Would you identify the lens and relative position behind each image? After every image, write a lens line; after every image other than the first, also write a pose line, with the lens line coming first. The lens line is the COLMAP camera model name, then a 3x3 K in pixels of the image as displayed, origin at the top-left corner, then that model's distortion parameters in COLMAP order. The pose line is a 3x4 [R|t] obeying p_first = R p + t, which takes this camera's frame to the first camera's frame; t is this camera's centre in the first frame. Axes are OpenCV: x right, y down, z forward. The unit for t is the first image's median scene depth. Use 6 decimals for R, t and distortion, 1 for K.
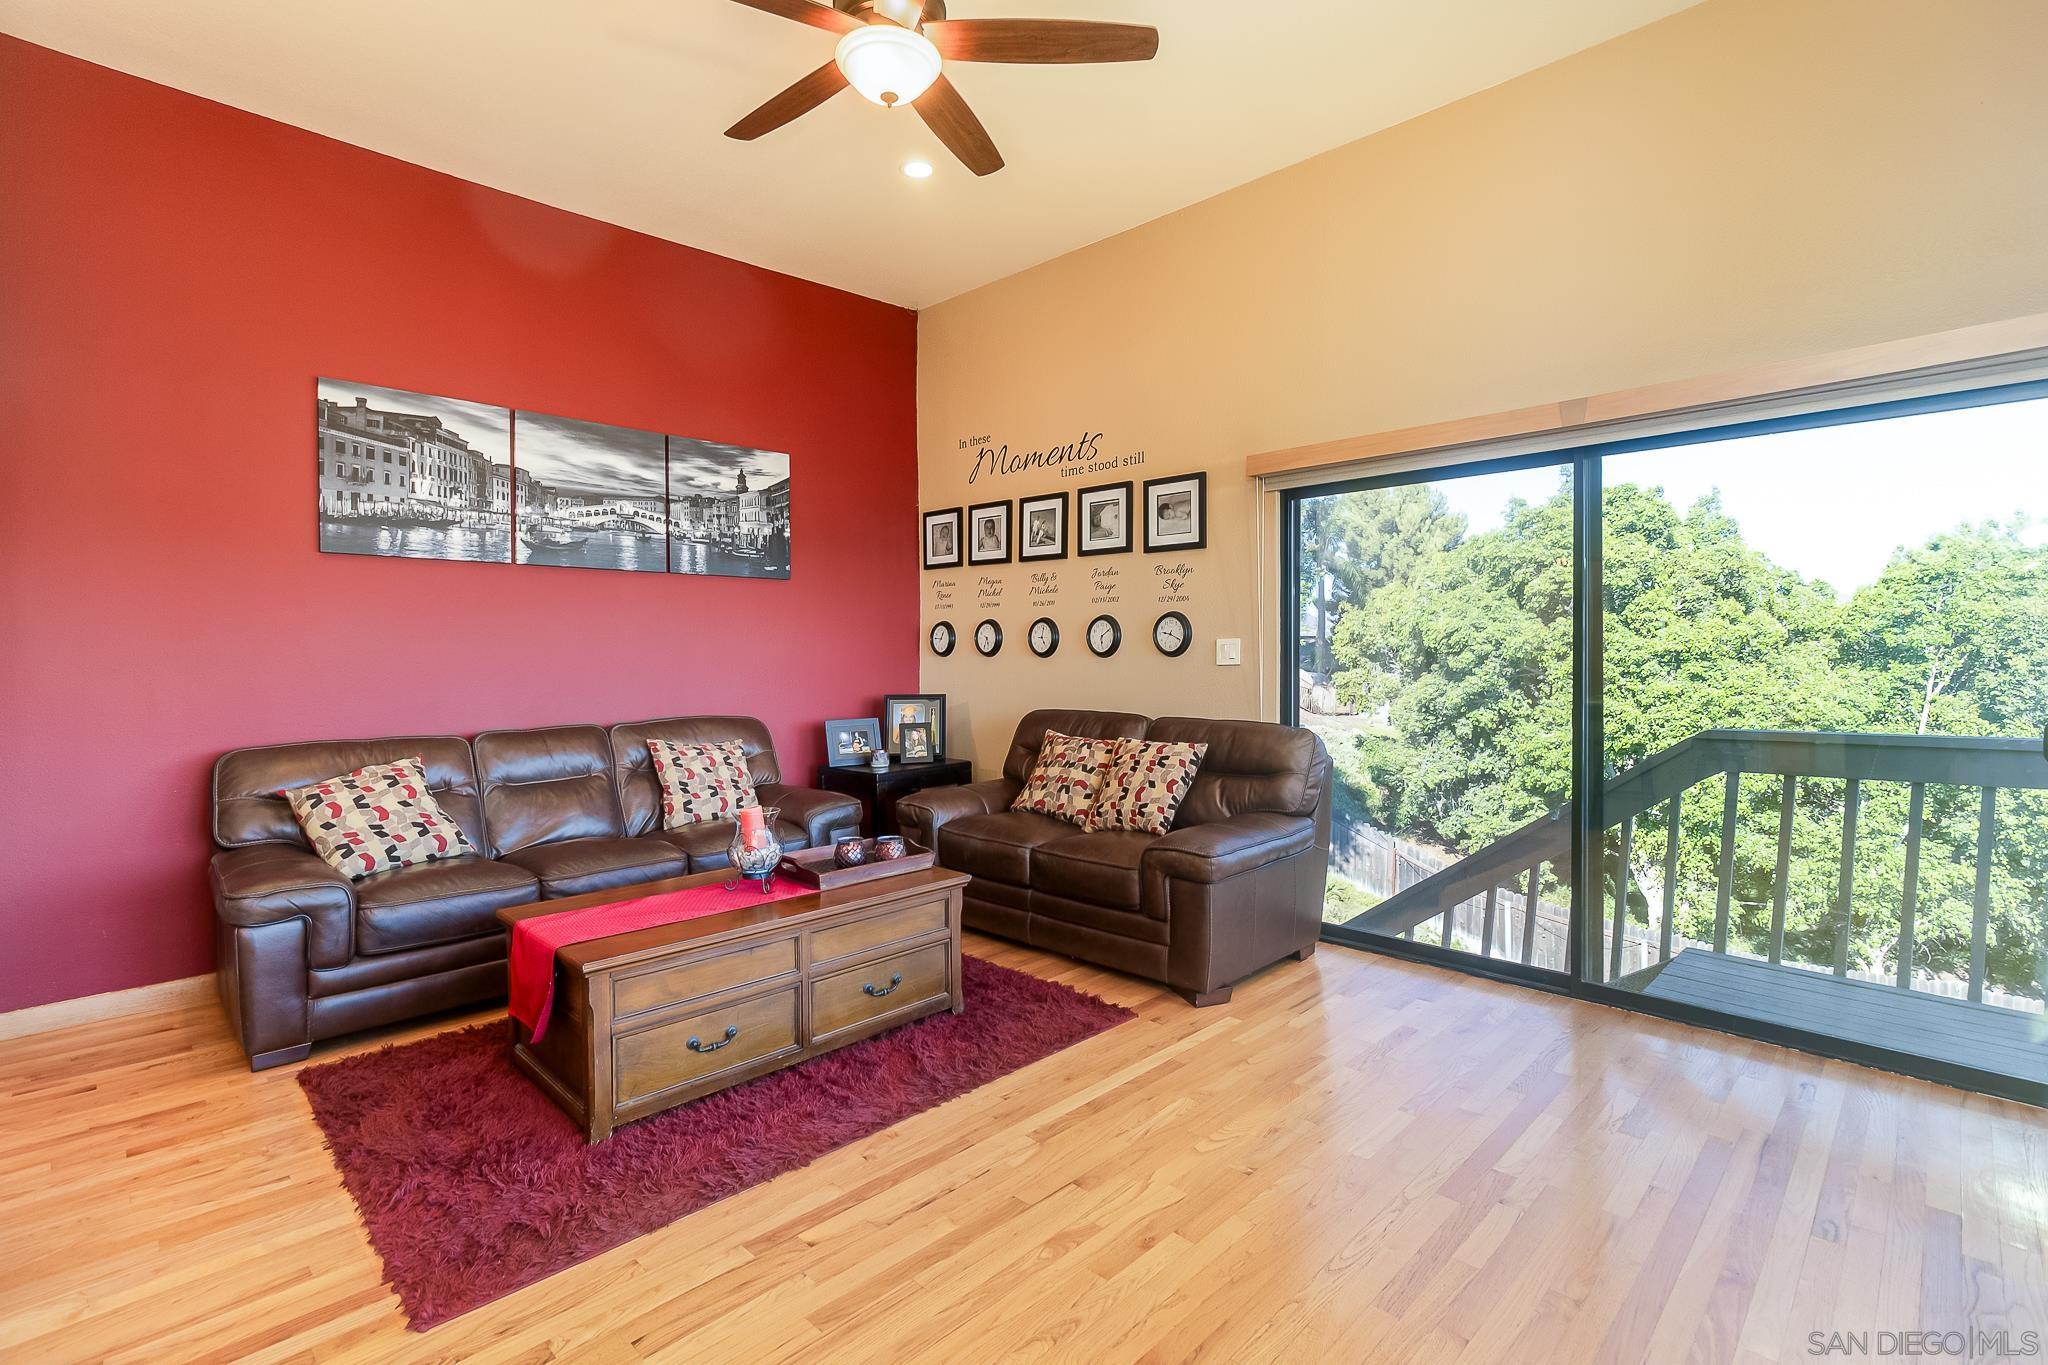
lens RADIAL K [[938.3, 0, 1016.0], [0, 938.3, 665.2], [0, 0, 1]] dist [0.000293, 0.000067]
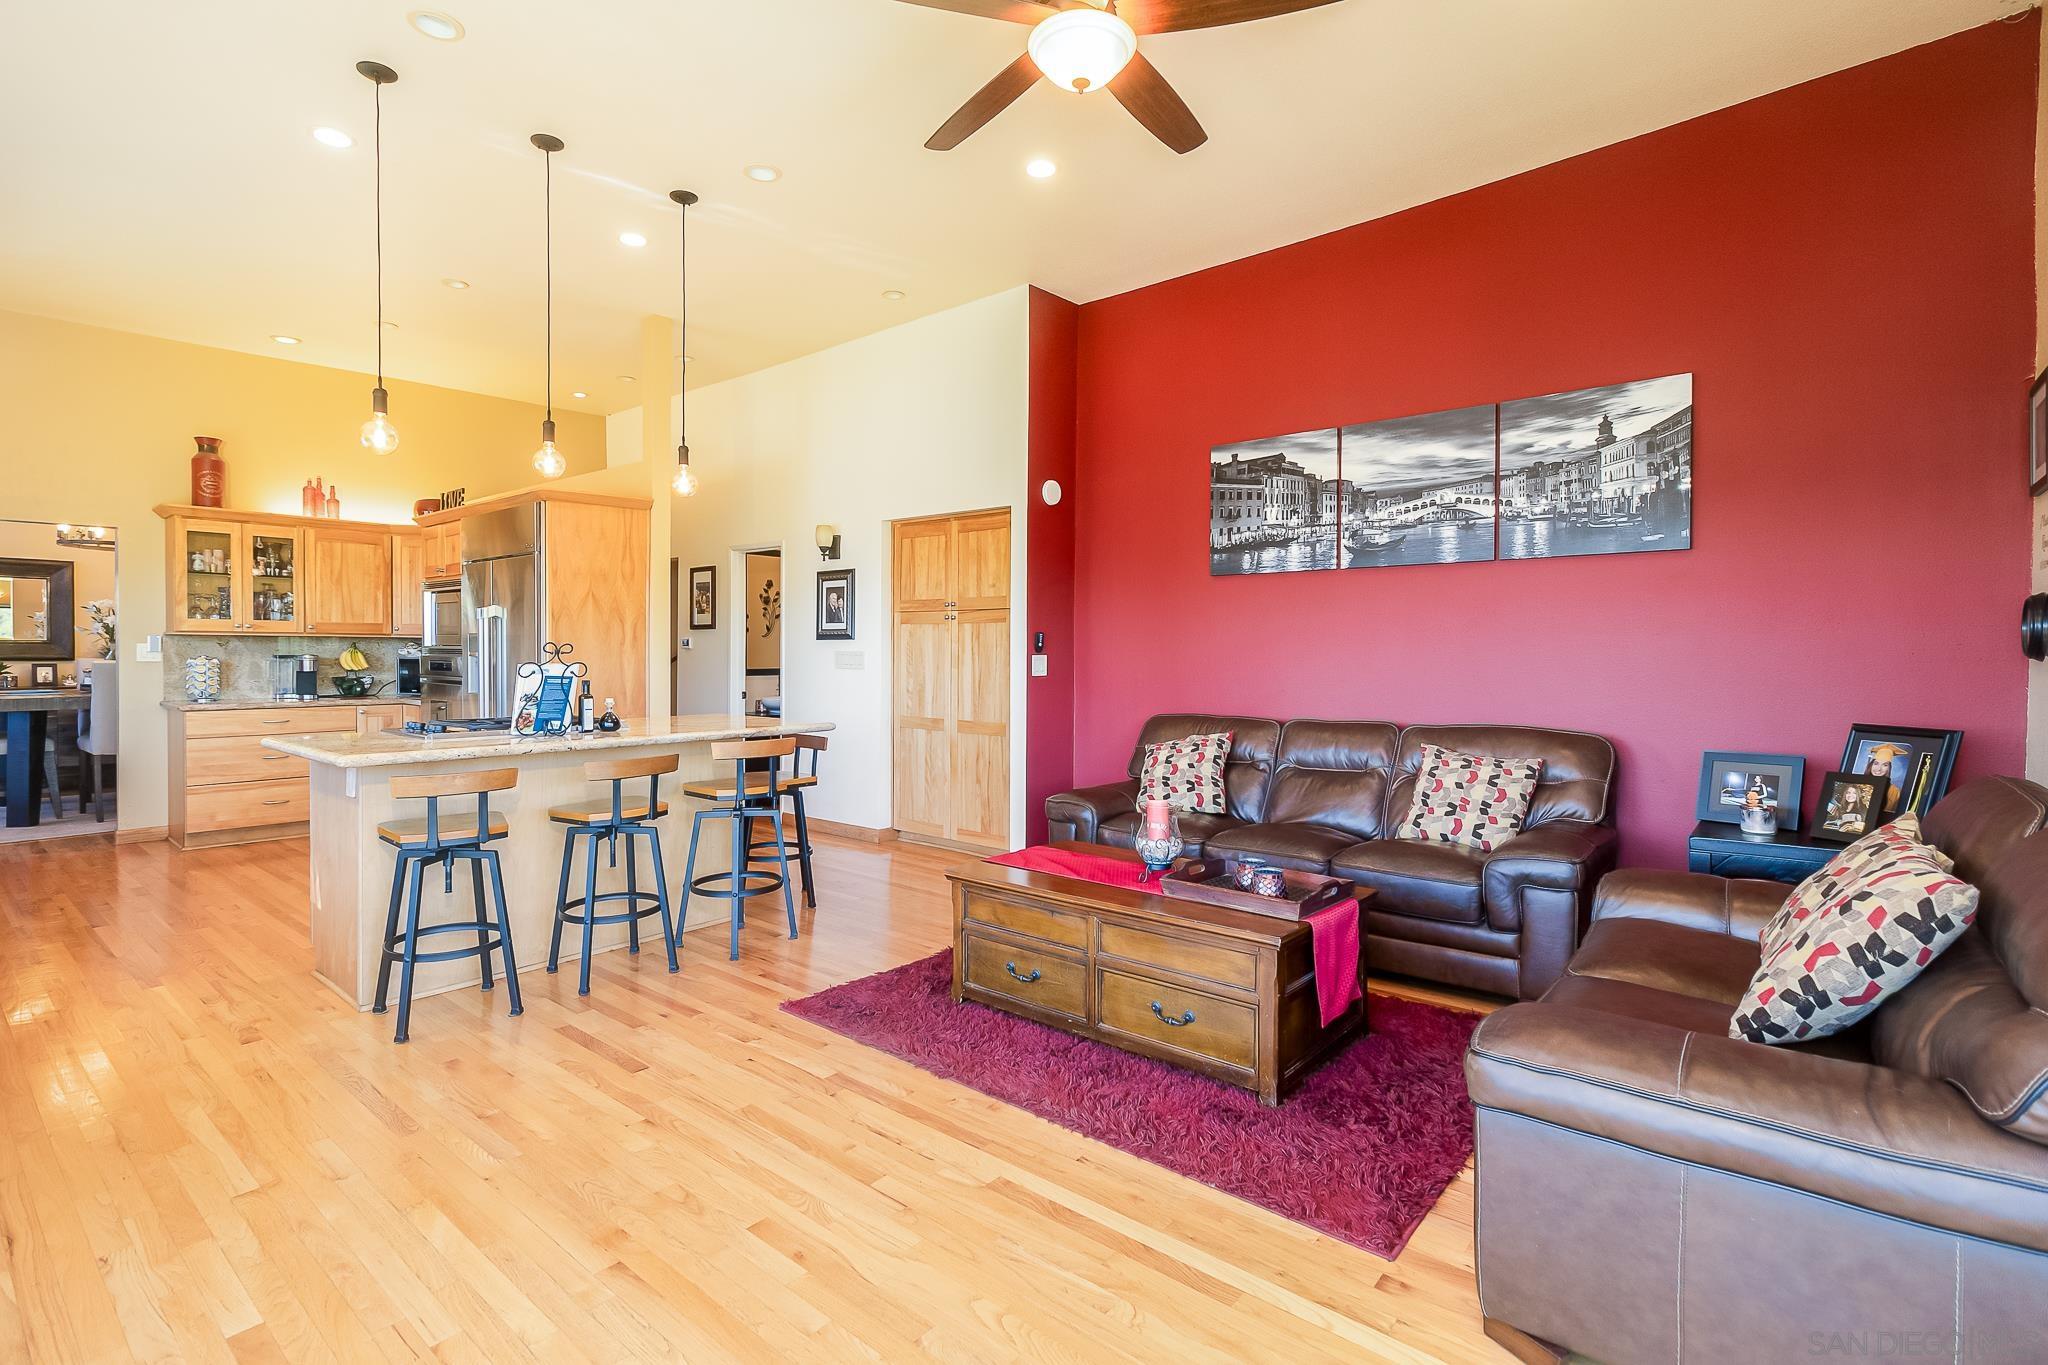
lens RADIAL K [[938.3, 0, 1015.2], [0, 938.3, 677.0], [0, 0, 1]] dist [0.000293, 0.000067]
pose [[0.091072, 0.033431, -0.995283, 0.519987], [-0.014002, 0.999381, 0.032287, -0.012602], [0.995746, 0.010995, 0.091484, 0.523939]]
